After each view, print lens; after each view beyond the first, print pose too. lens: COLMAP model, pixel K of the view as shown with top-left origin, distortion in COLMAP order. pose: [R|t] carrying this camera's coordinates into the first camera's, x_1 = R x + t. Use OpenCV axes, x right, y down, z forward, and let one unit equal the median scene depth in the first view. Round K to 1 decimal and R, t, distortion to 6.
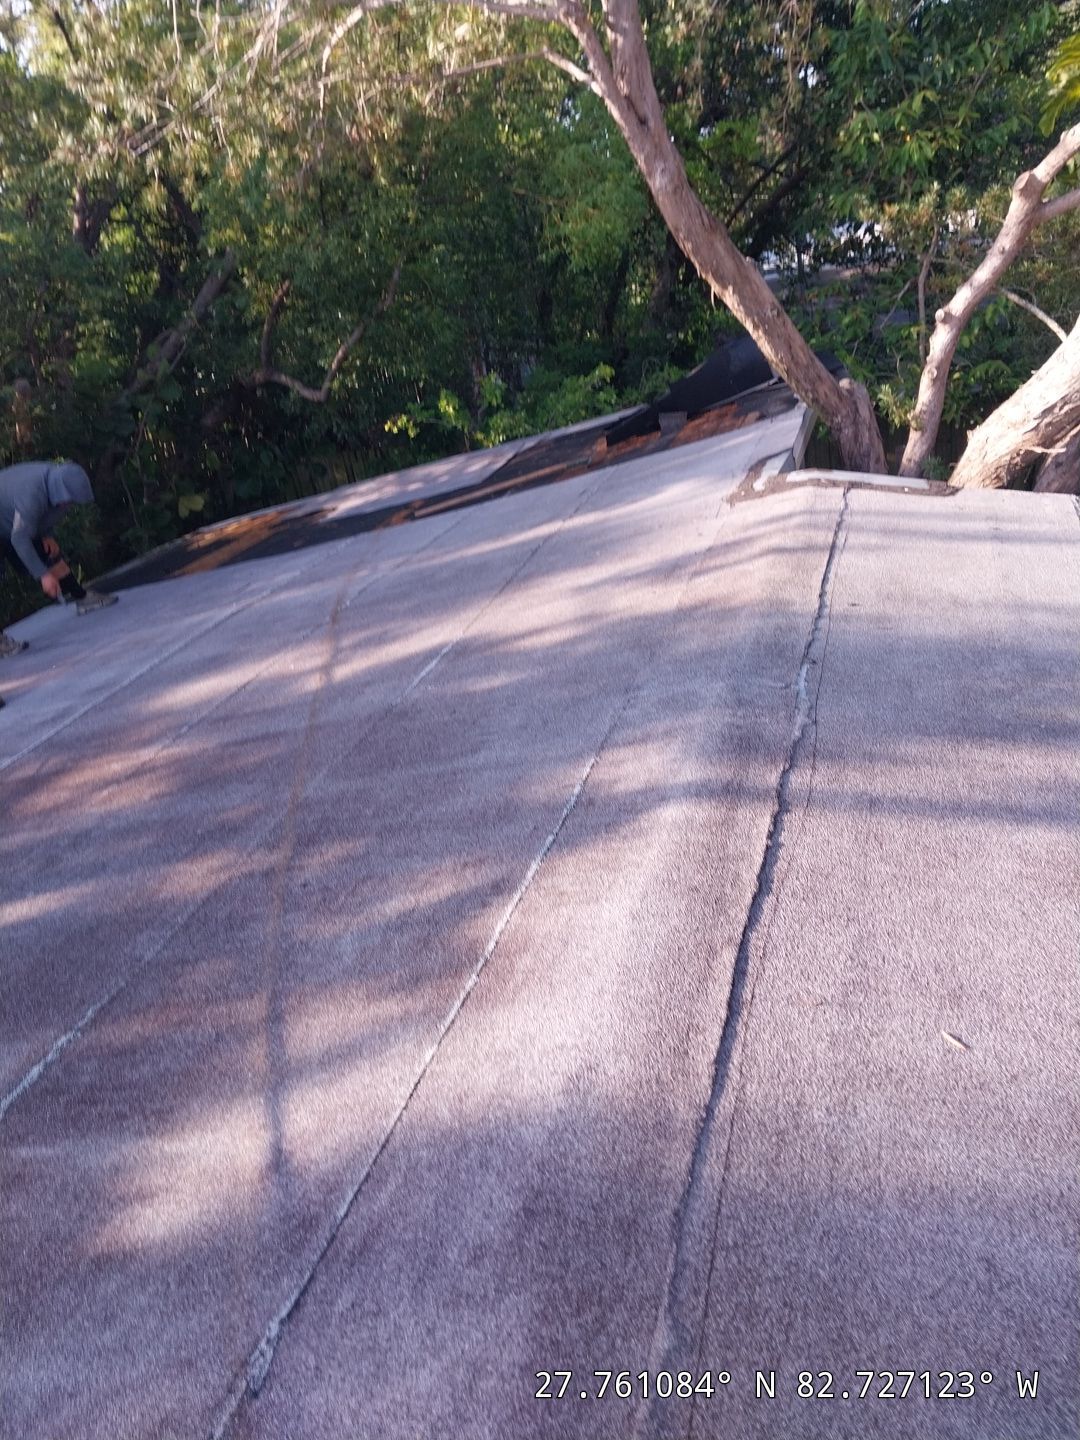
lens RADIAL K [[1182.6, 0, 542.1], [0, 1182.6, 718.6], [0, 0, 1]] dist [0.051953, -0.195671]
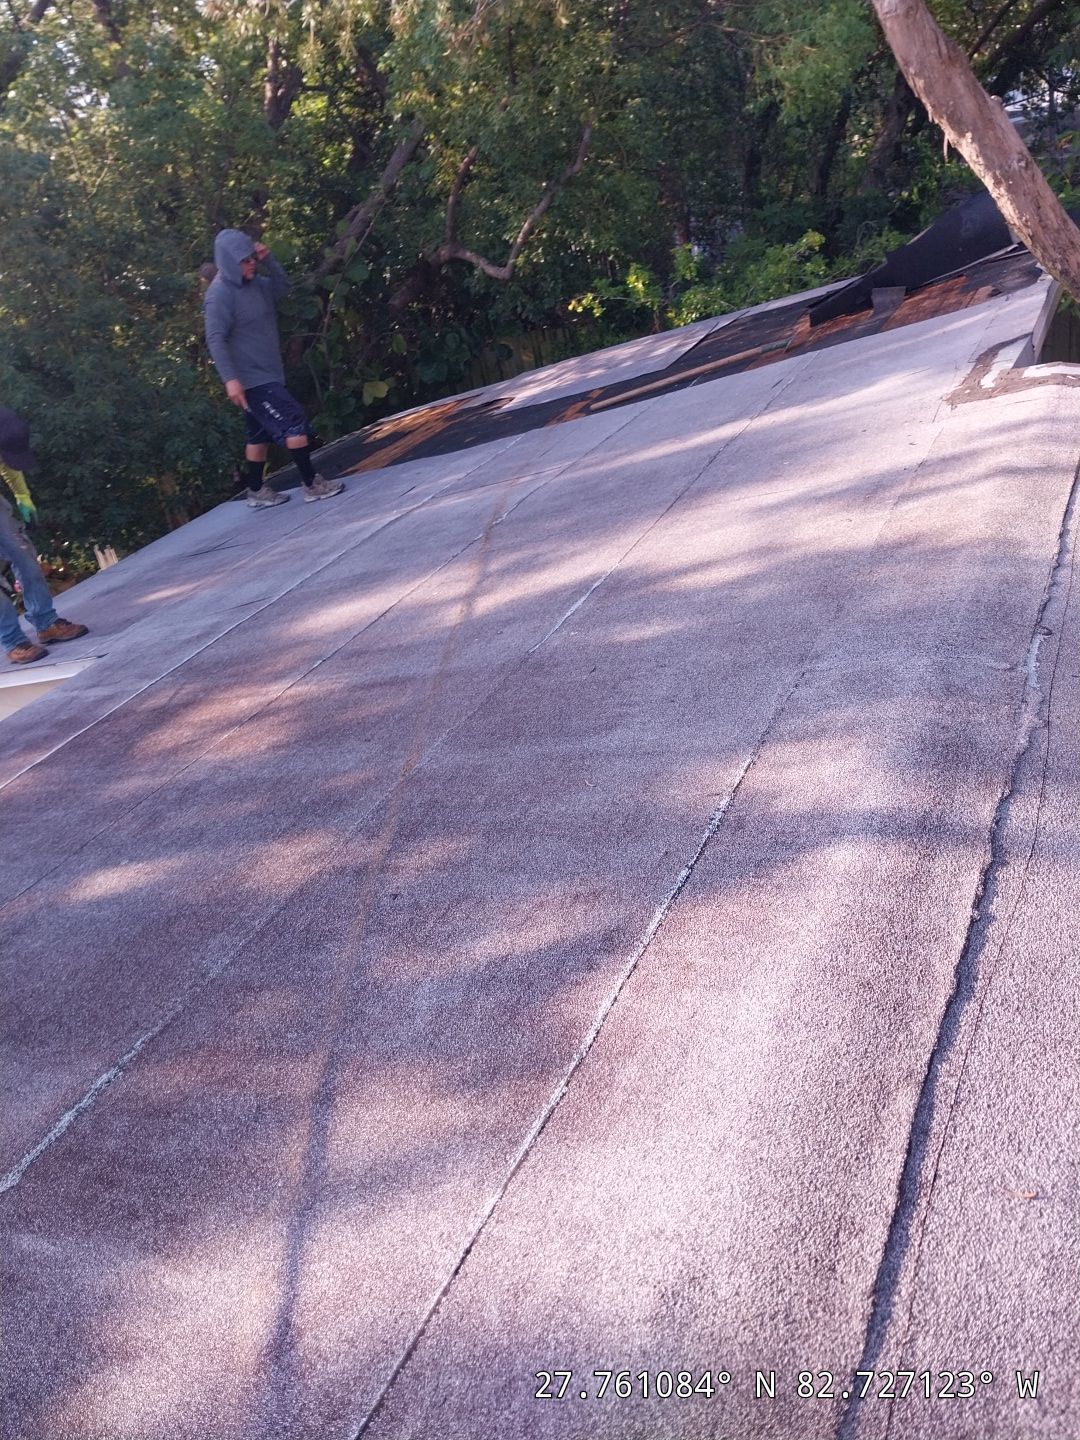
lens RADIAL K [[1153.6, 0, 505.9], [0, 1153.6, 763.7], [0, 0, 1]] dist [0.041045, -0.105309]
pose [[0.981500, 0.053267, -0.183904, 0.022062], [-0.027002, 0.989431, 0.142472, -0.061522], [0.189549, -0.134870, 0.972564, 0.178045]]
